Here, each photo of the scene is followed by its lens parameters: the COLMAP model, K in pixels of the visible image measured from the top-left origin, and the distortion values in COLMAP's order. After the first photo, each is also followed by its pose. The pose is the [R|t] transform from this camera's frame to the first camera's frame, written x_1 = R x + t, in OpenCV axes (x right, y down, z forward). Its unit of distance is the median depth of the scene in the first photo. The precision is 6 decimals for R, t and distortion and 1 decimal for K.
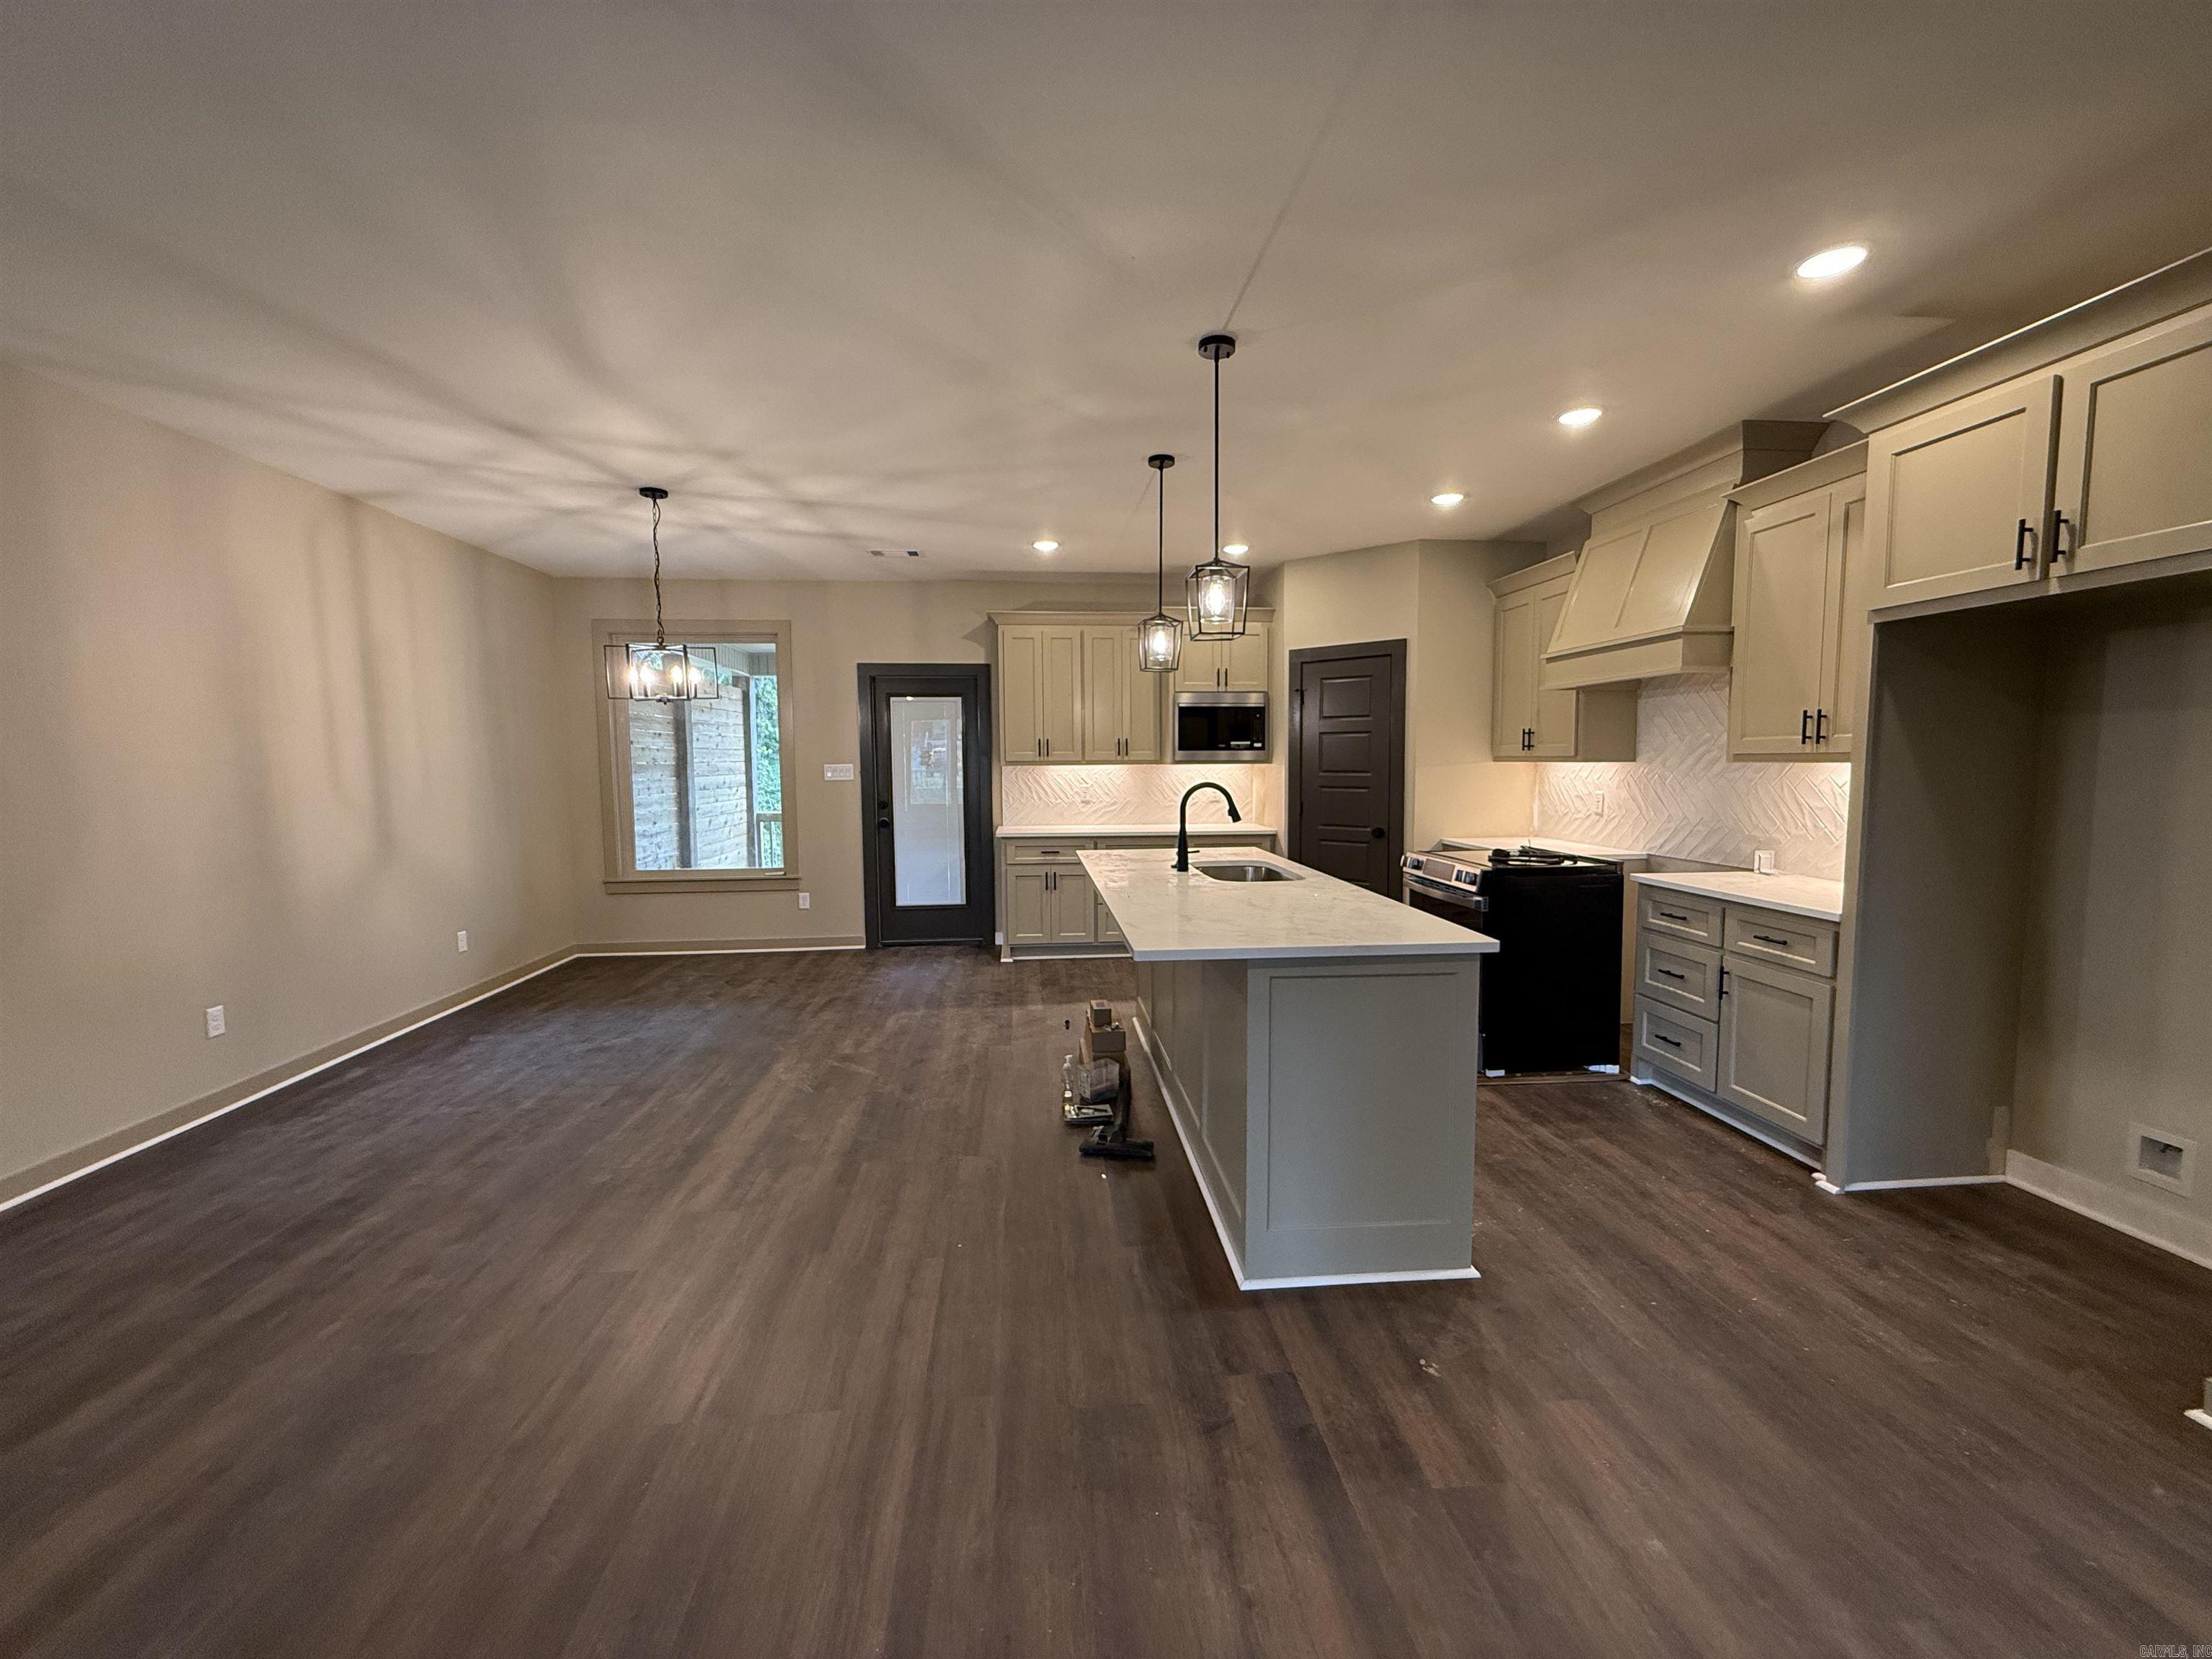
lens RADIAL K [[882.9, 0, 1107.4], [0, 882.9, 831.4], [0, 0, 1]] dist [0.001452, -0.000899]
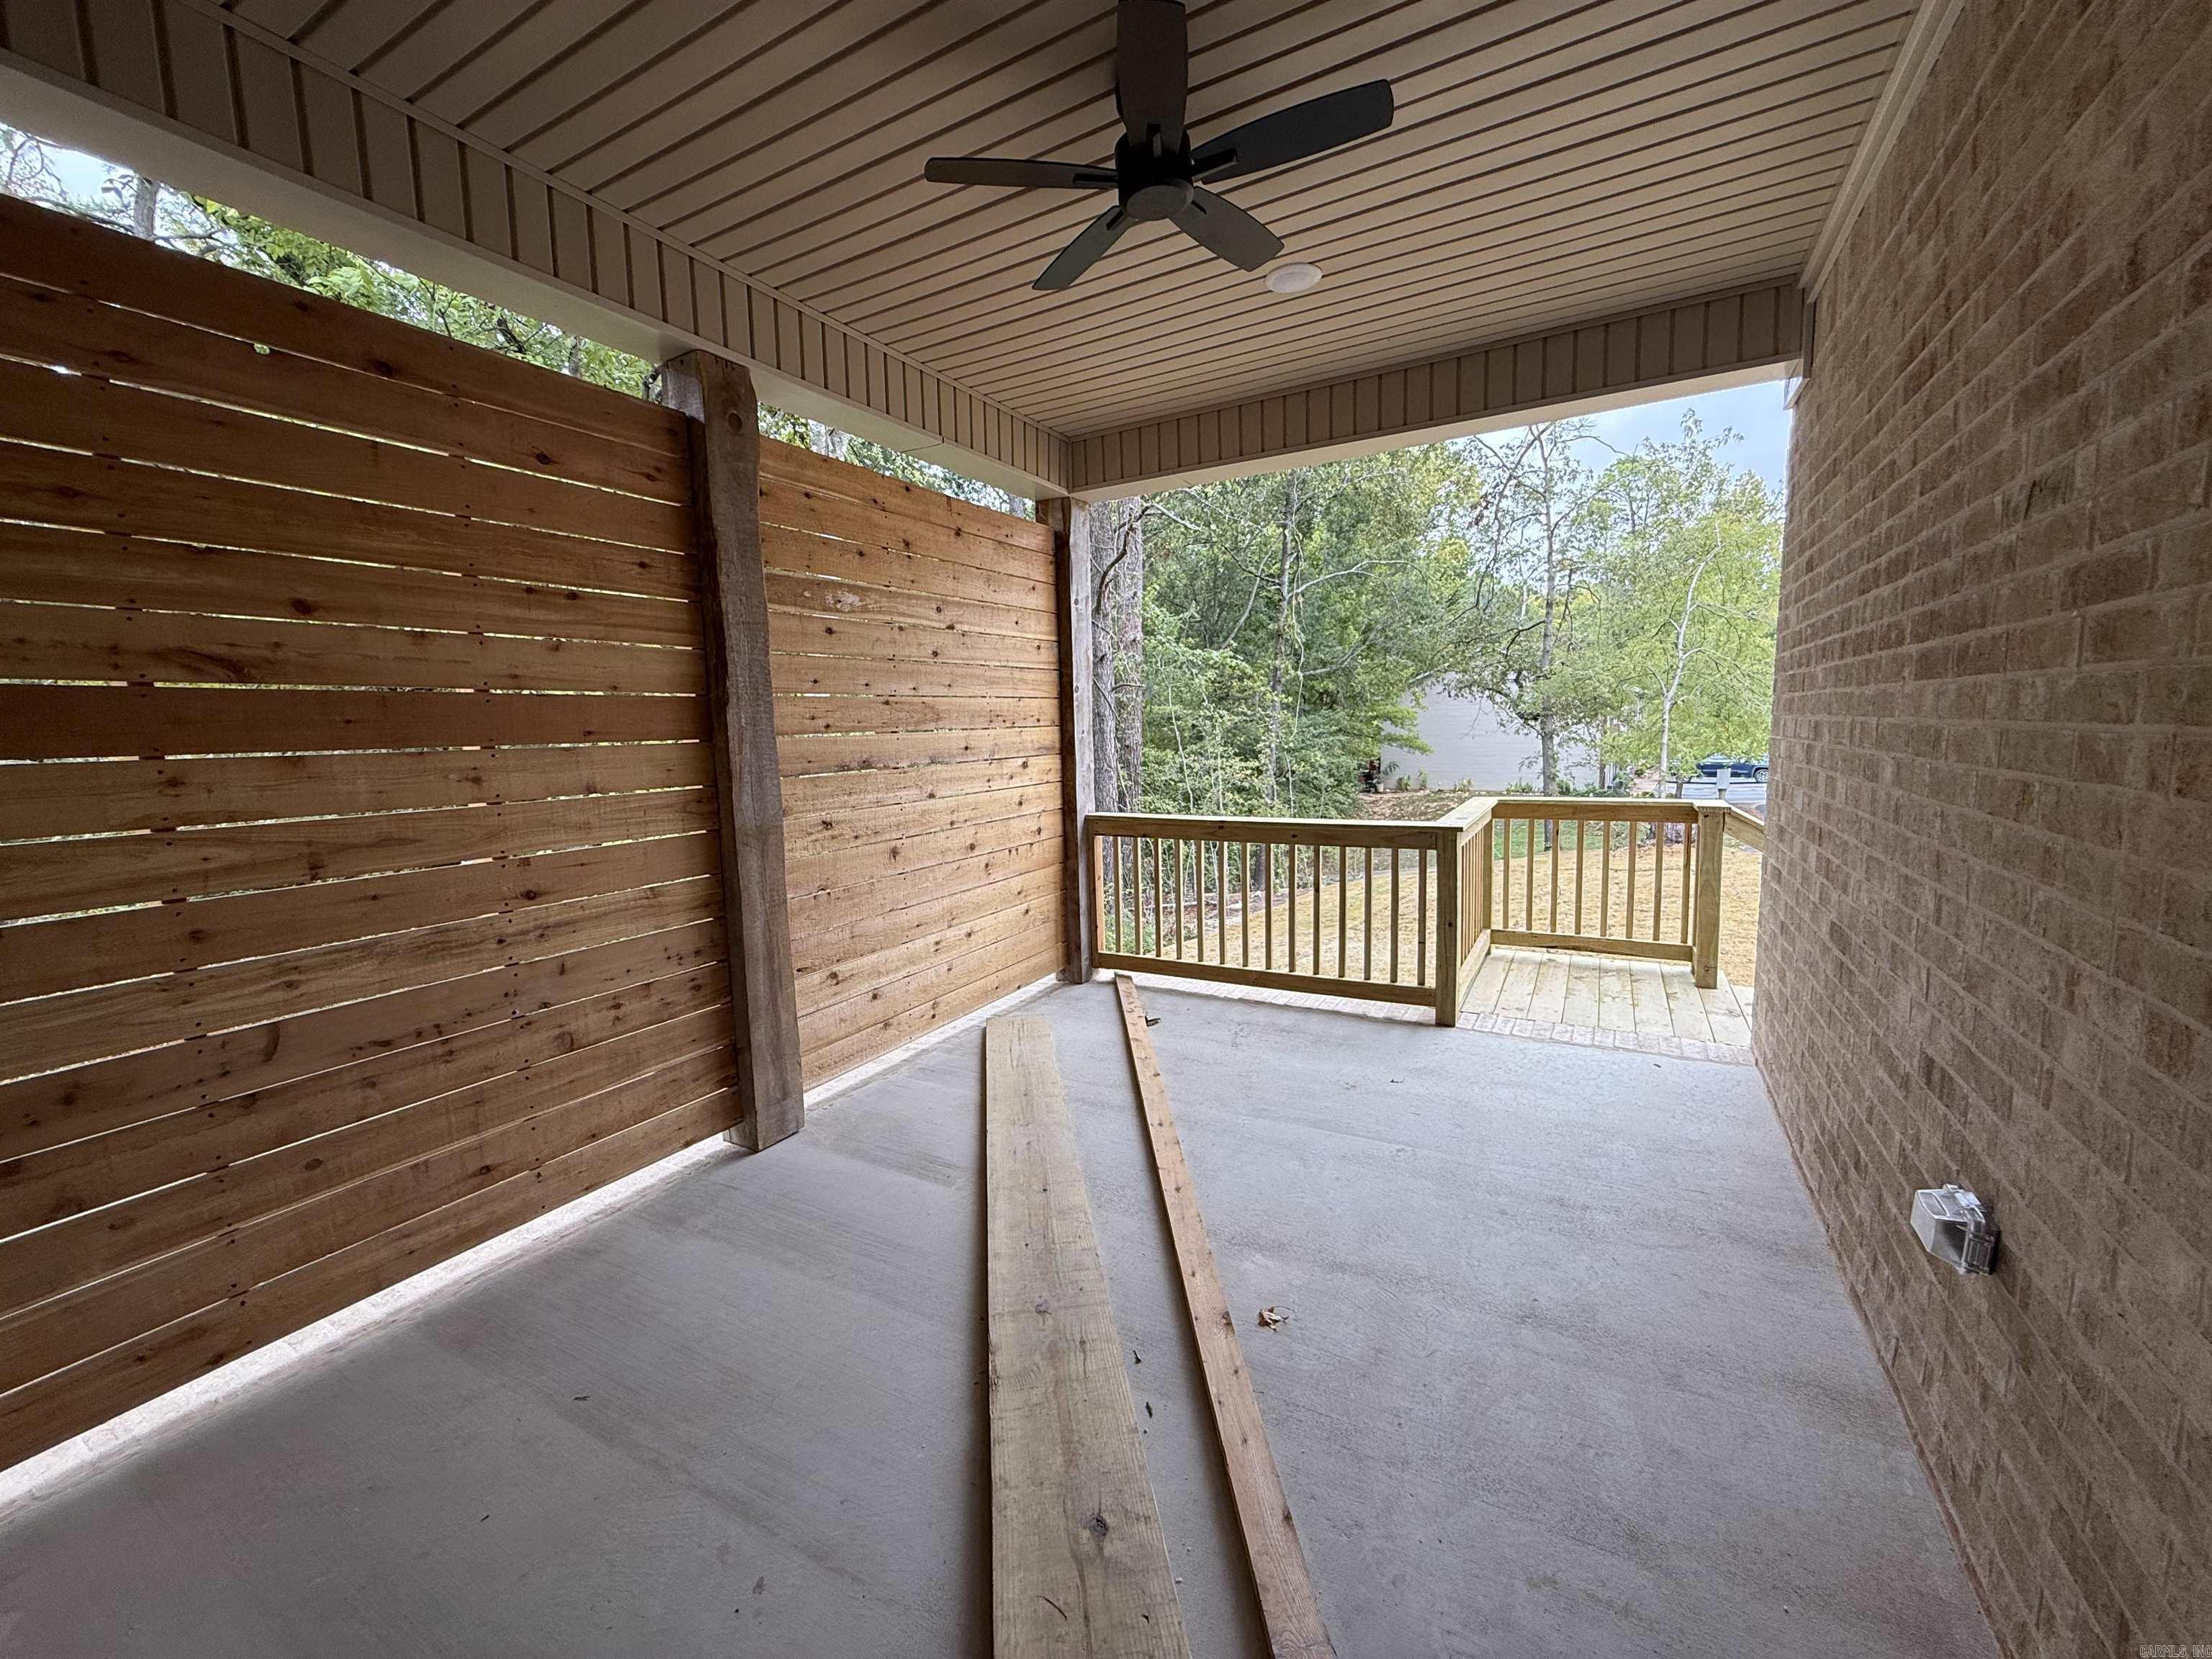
lens RADIAL K [[882.9, 0, 1105.7], [0, 882.9, 828.8], [0, 0, 1]] dist [0.001452, -0.000899]
pose [[0.821198, 0.052586, -0.568216, -0.277443], [-0.023723, 0.998030, 0.058080, -0.080090], [0.570150, -0.034215, 0.820827, 1.298229]]
